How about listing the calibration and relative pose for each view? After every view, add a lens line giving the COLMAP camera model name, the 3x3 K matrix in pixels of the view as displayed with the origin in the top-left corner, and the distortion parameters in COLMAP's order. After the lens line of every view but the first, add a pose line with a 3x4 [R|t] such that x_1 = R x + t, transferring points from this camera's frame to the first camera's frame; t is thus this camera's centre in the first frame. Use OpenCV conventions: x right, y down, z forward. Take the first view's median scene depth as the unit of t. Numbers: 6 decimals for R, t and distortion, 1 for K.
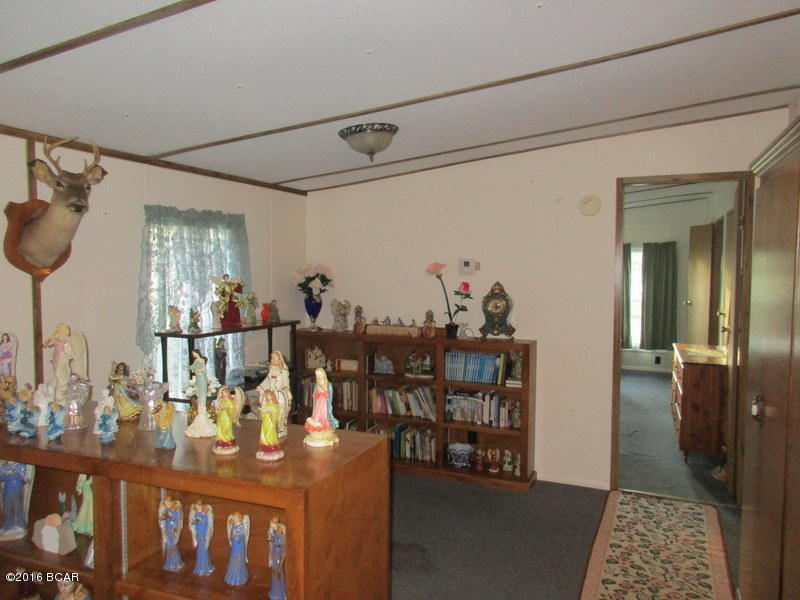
lens RADIAL K [[598.5, 0, 396.6], [0, 598.5, 300.7], [0, 0, 1]] dist [-0.000979, 0.002512]
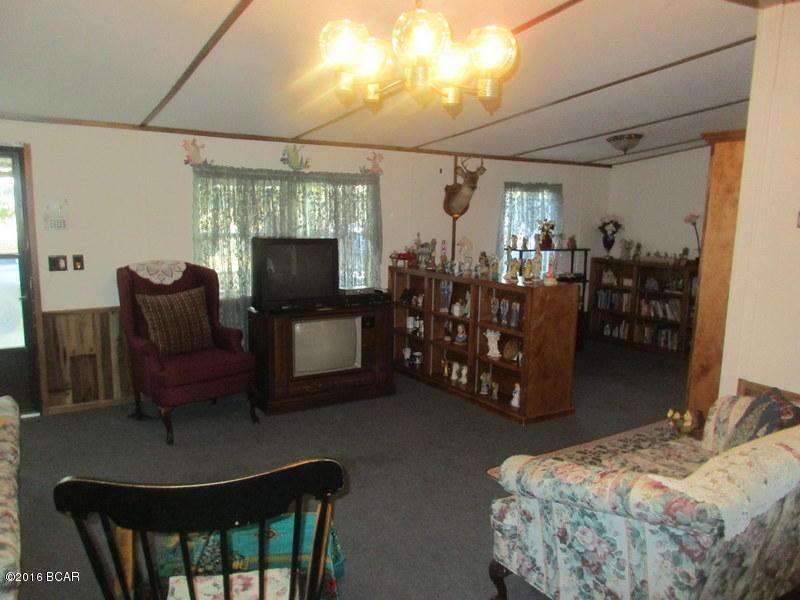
lens RADIAL K [[598.5, 0, 396.6], [0, 598.5, 300.7], [0, 0, 1]] dist [-0.000979, 0.002512]
pose [[0.818075, 0.096515, -0.566955, 0.385948], [-0.048189, 0.993855, 0.099655, 0.041284], [0.573089, -0.054204, 0.817698, -0.720648]]
